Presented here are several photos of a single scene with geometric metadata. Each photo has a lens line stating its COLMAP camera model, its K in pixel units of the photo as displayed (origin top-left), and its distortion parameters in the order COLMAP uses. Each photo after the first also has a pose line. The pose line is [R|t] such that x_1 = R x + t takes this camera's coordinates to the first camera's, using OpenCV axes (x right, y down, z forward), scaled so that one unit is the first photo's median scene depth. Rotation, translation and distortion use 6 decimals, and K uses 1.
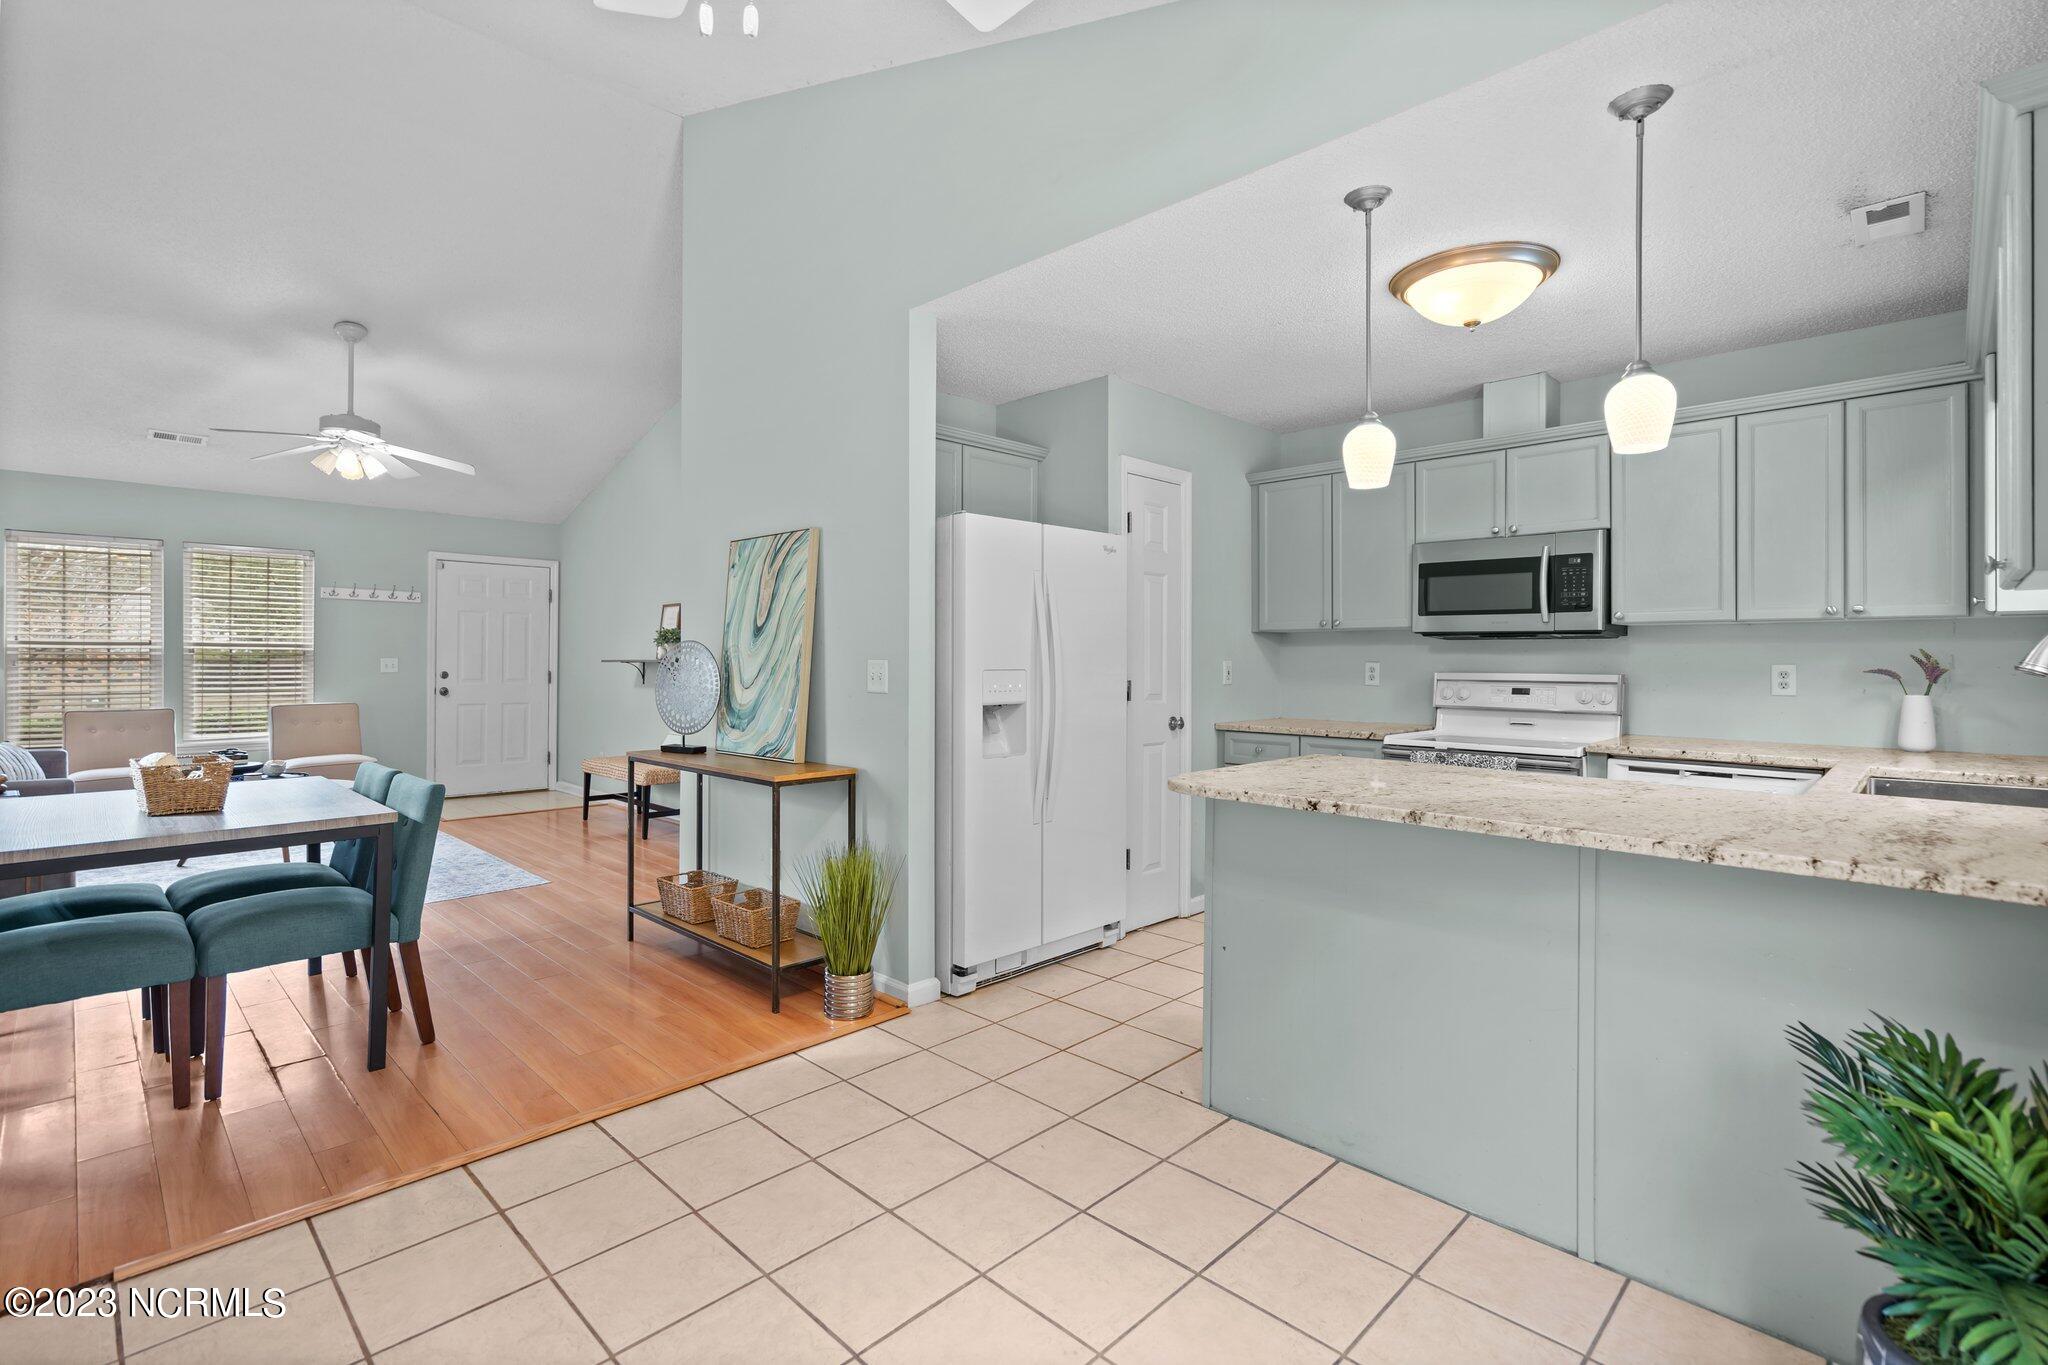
lens RADIAL K [[933.9, 0, 1024.0], [0, 933.9, 682.5], [0, 0, 1]] dist [-0.000352, -0.000006]
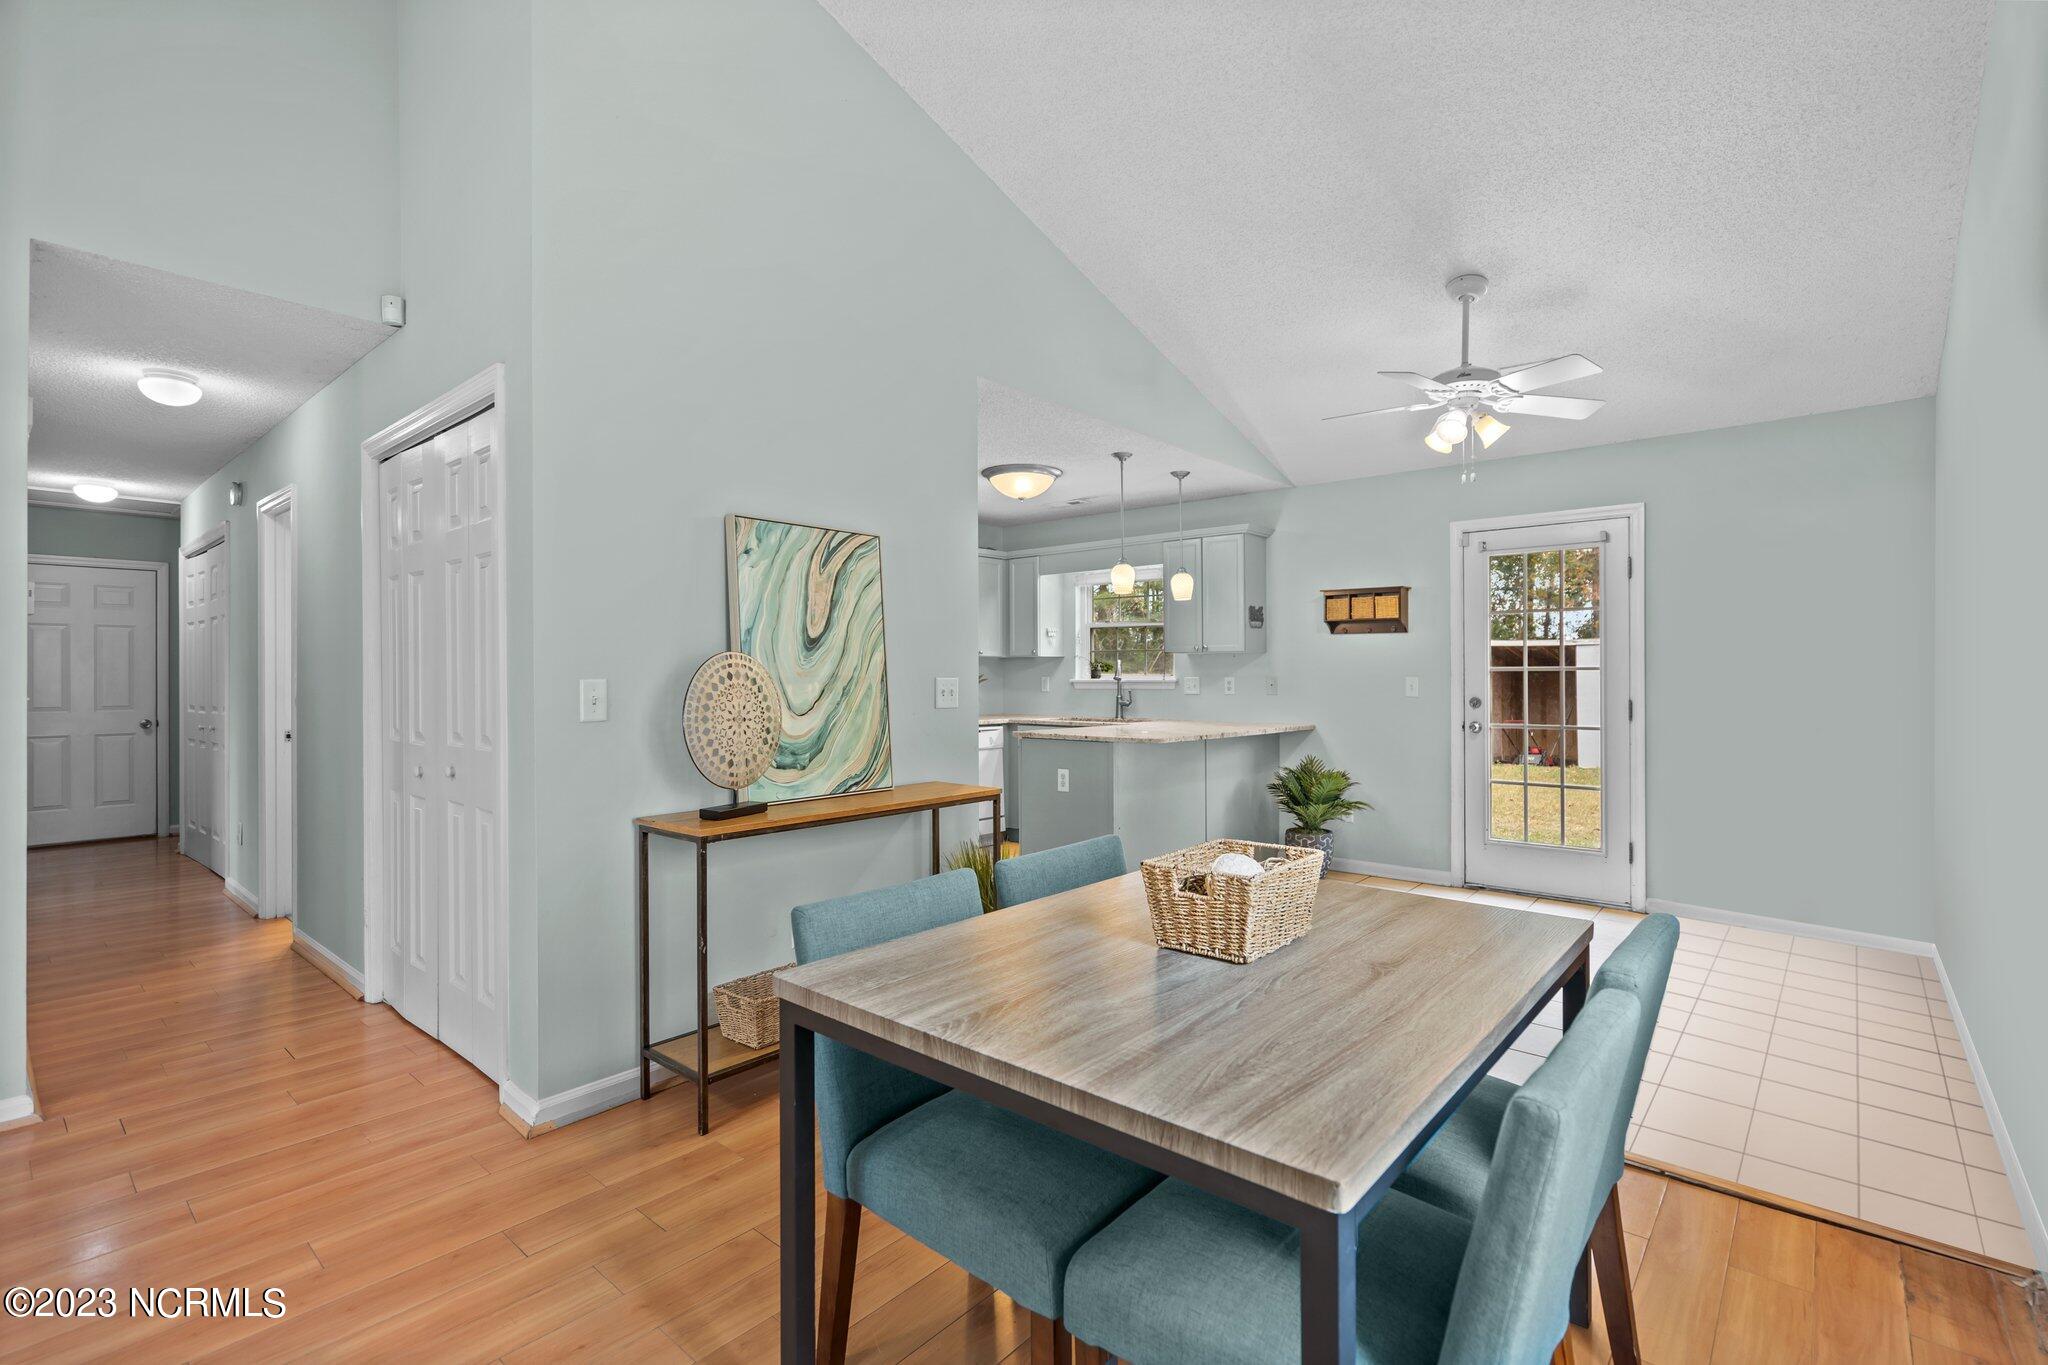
lens RADIAL K [[933.9, 0, 1024.0], [0, 933.9, 682.5], [0, 0, 1]] dist [-0.000352, -0.000006]
pose [[-0.056230, -0.010375, 0.998364, -1.085676], [0.029065, 0.999505, 0.012024, -0.025094], [-0.997995, 0.029694, -0.055901, 0.849111]]
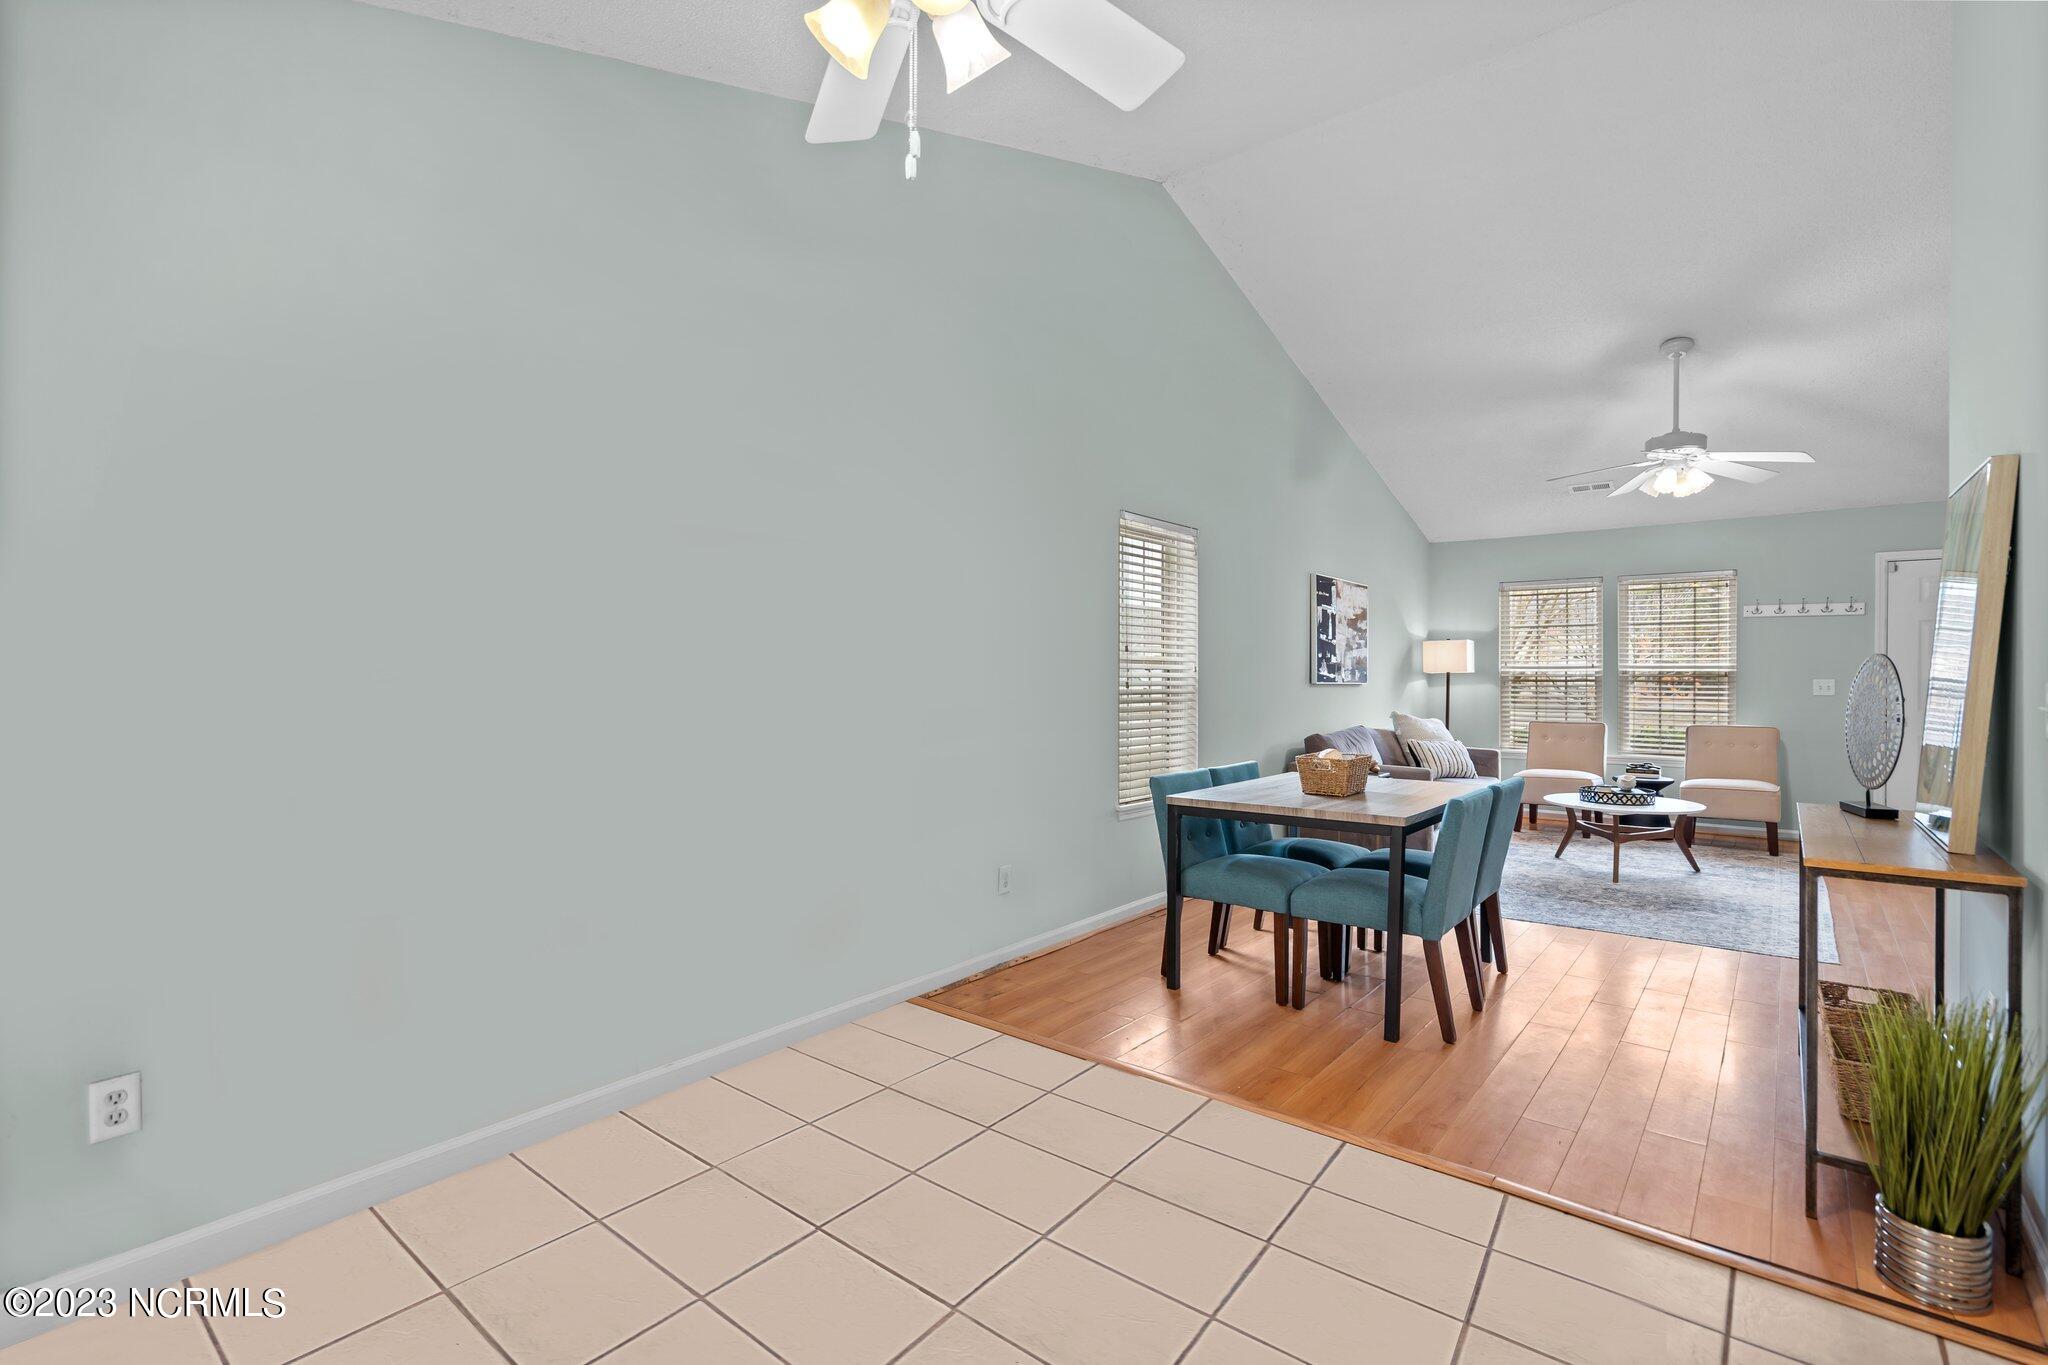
lens RADIAL K [[944.0, 0, 1024.0], [0, 944.0, 682.5], [0, 0, 1]] dist [0.001683, 0.000248]
pose [[0.086397, 0.003657, -0.996254, 0.290751], [-0.026912, 0.999637, 0.001335, -0.007225], [0.995897, 0.026696, 0.086464, 0.315095]]
